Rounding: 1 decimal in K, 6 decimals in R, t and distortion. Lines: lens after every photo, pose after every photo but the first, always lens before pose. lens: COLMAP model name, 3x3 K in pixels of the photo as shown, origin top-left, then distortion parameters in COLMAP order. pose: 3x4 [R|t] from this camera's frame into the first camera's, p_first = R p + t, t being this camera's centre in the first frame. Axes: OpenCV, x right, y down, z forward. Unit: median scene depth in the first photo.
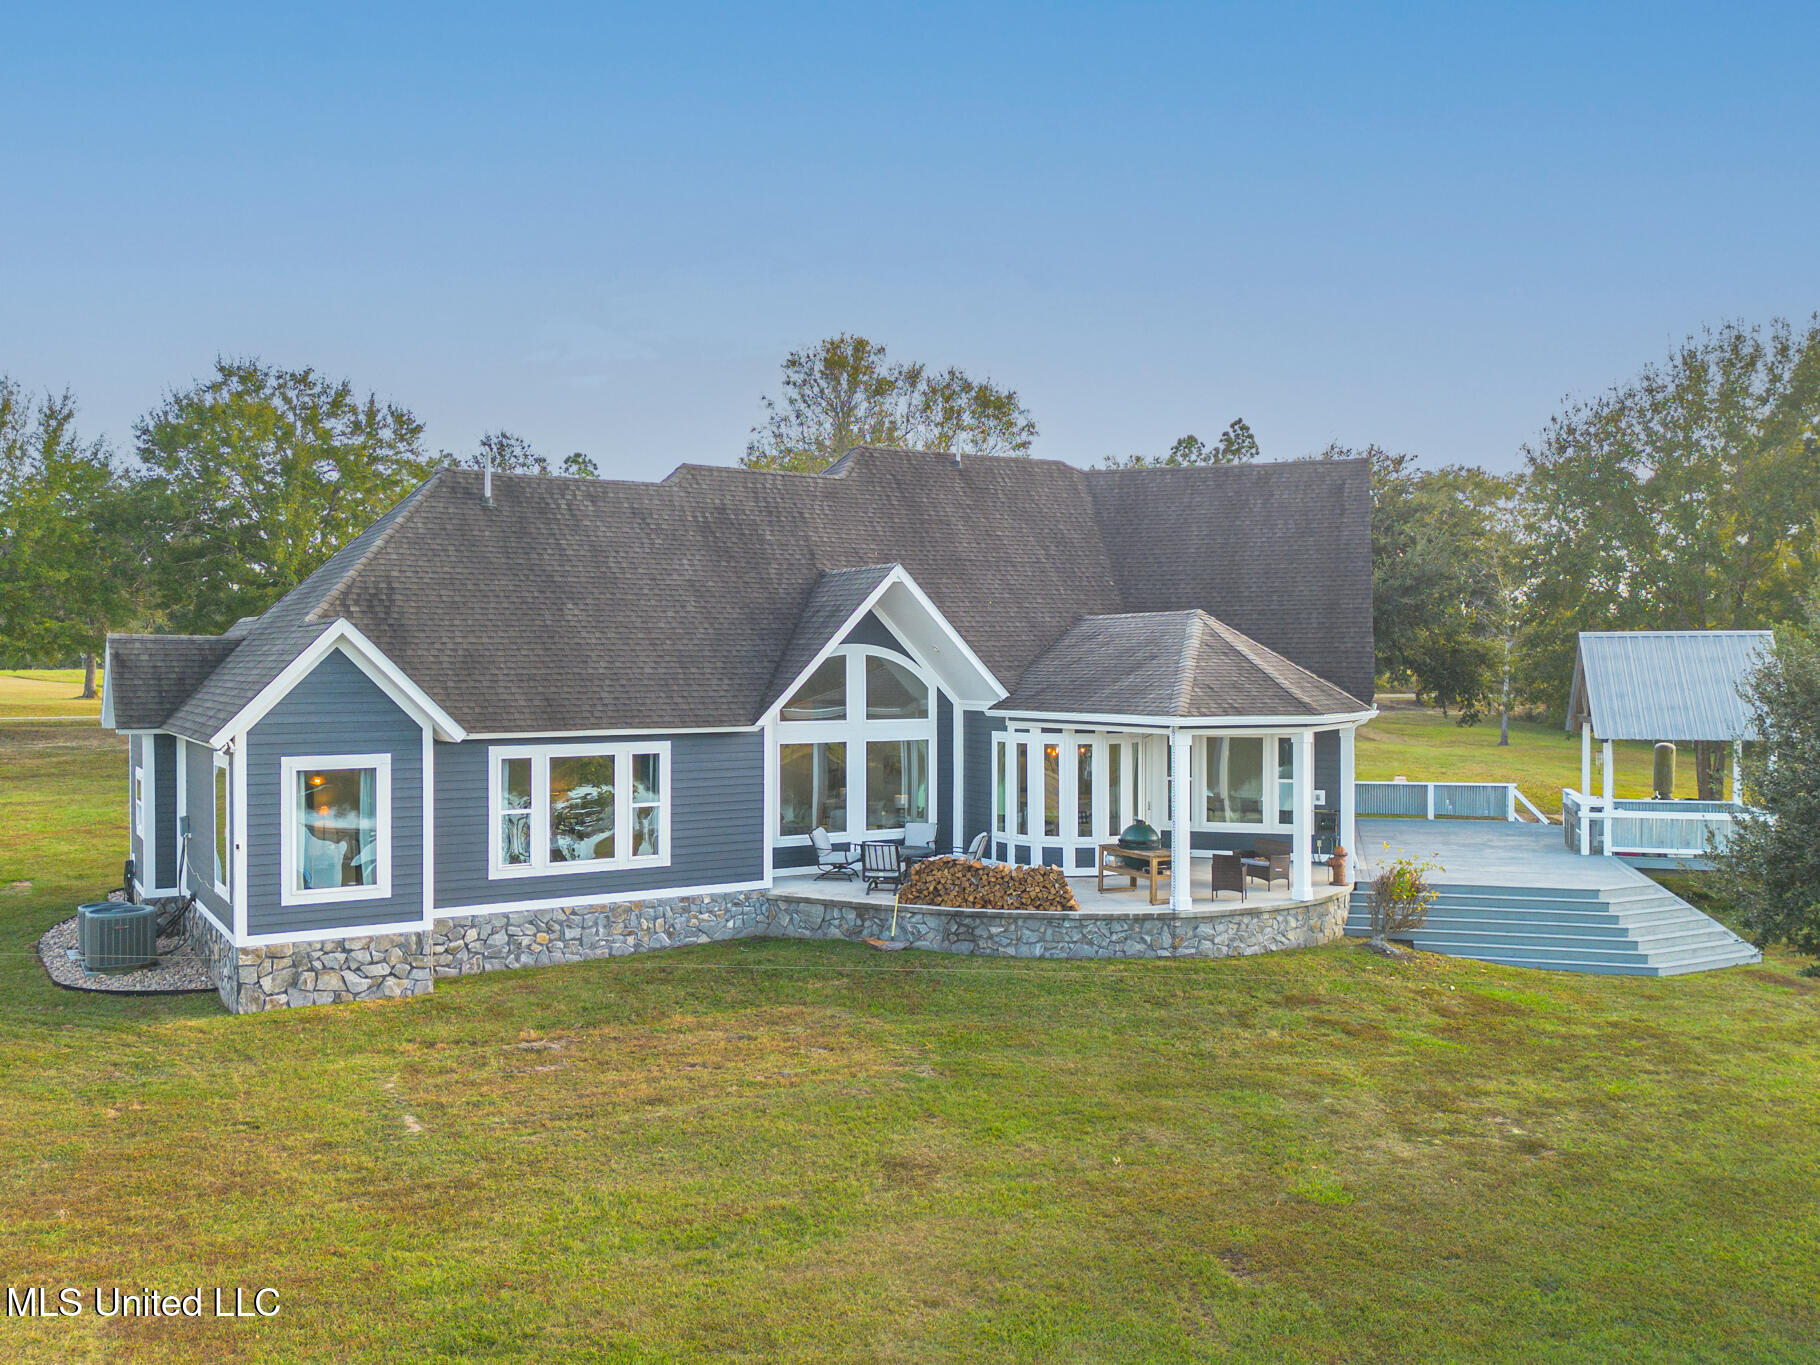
lens RADIAL K [[1627.5, 0, 910.9], [0, 1627.5, 709.8], [0, 0, 1]] dist [0.057228, -0.008654]
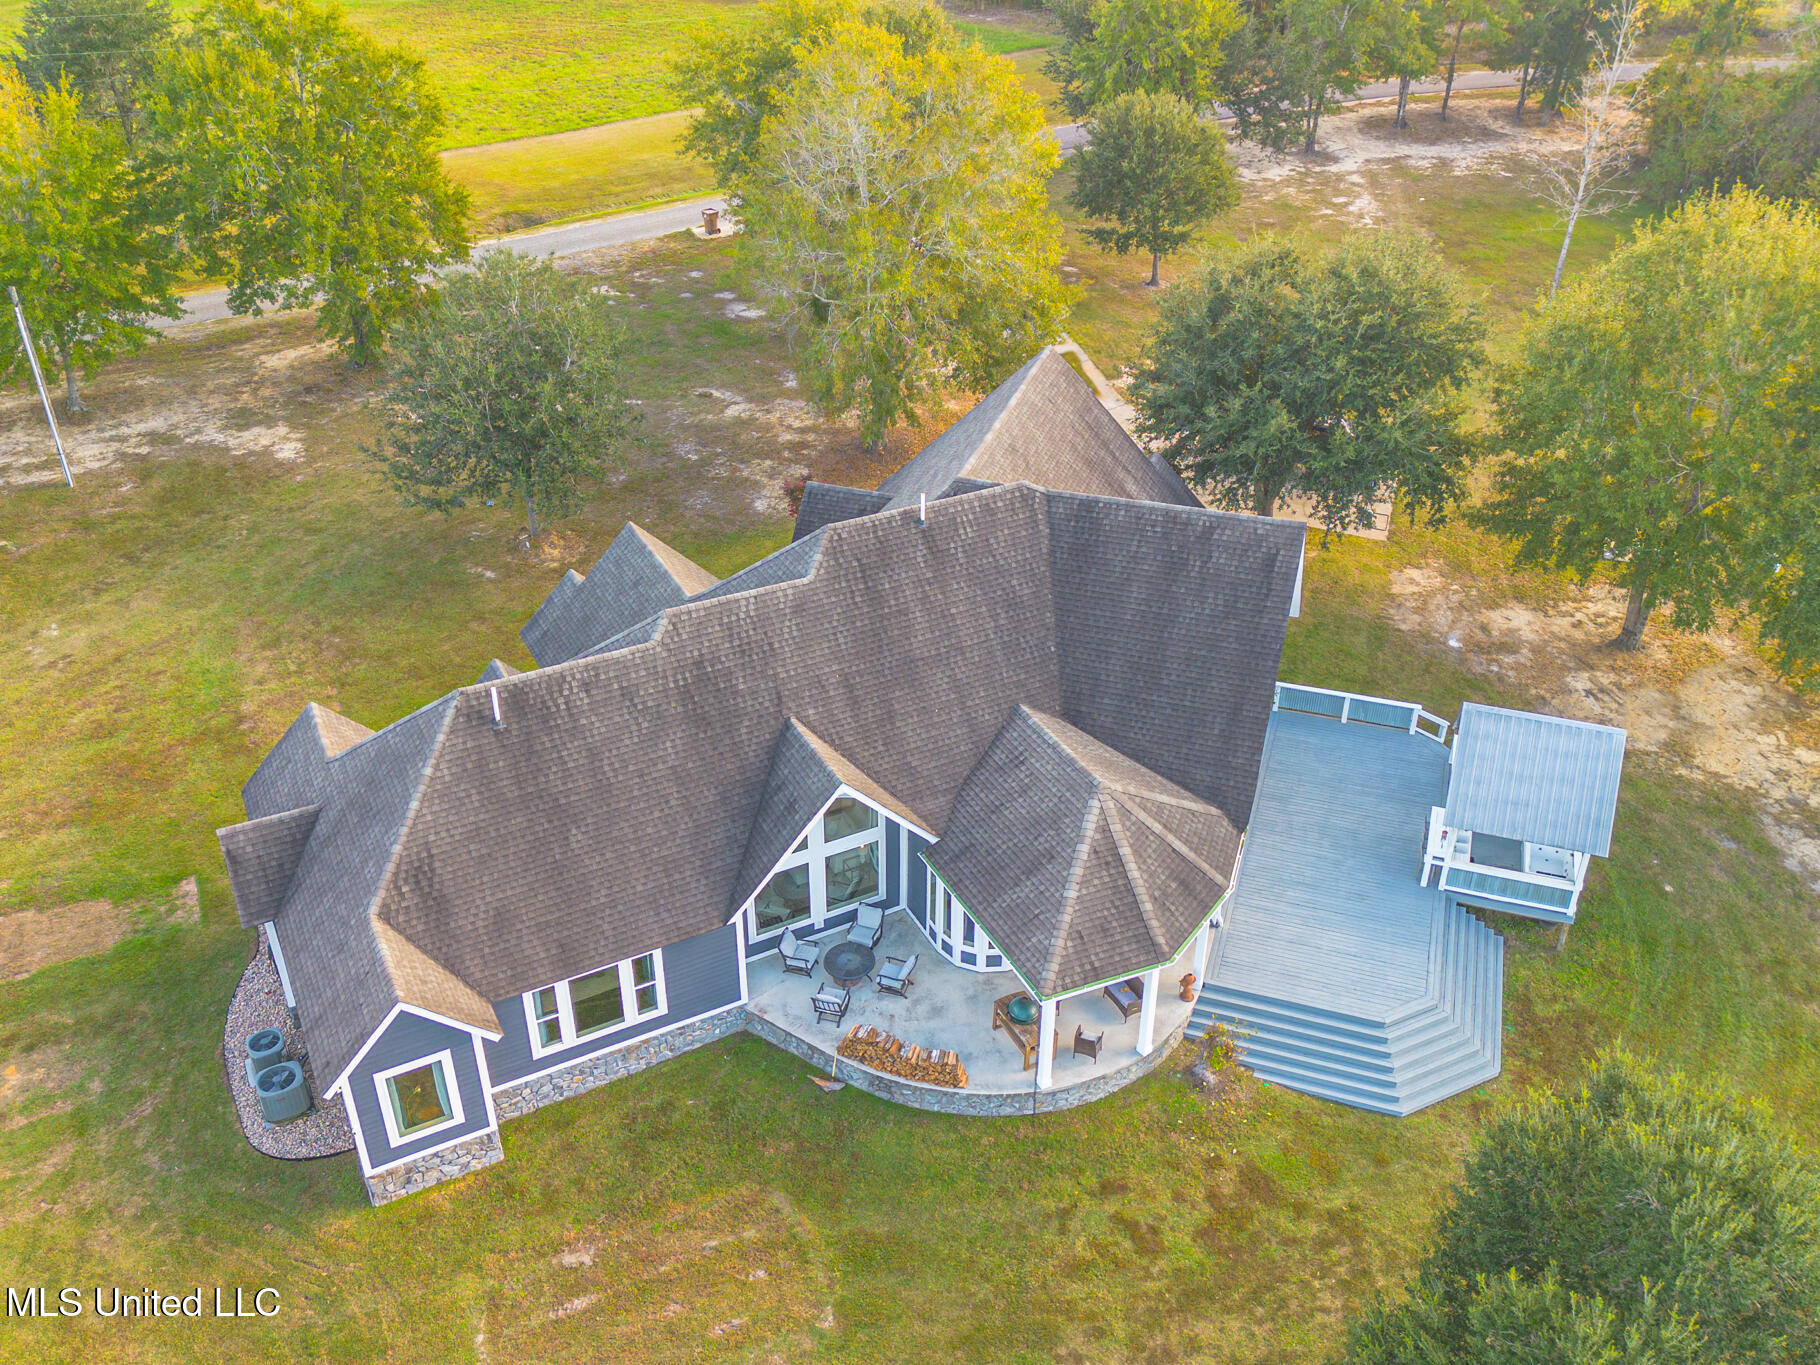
lens RADIAL K [[1627.5, 0, 910.9], [0, 1627.5, 709.8], [0, 0, 1]] dist [0.057228, -0.008654]
pose [[0.997569, 0.041673, -0.055845, 0.116669], [-0.004189, 0.835863, 0.548922, -0.861183], [0.069554, -0.547353, 0.834006, 0.037623]]
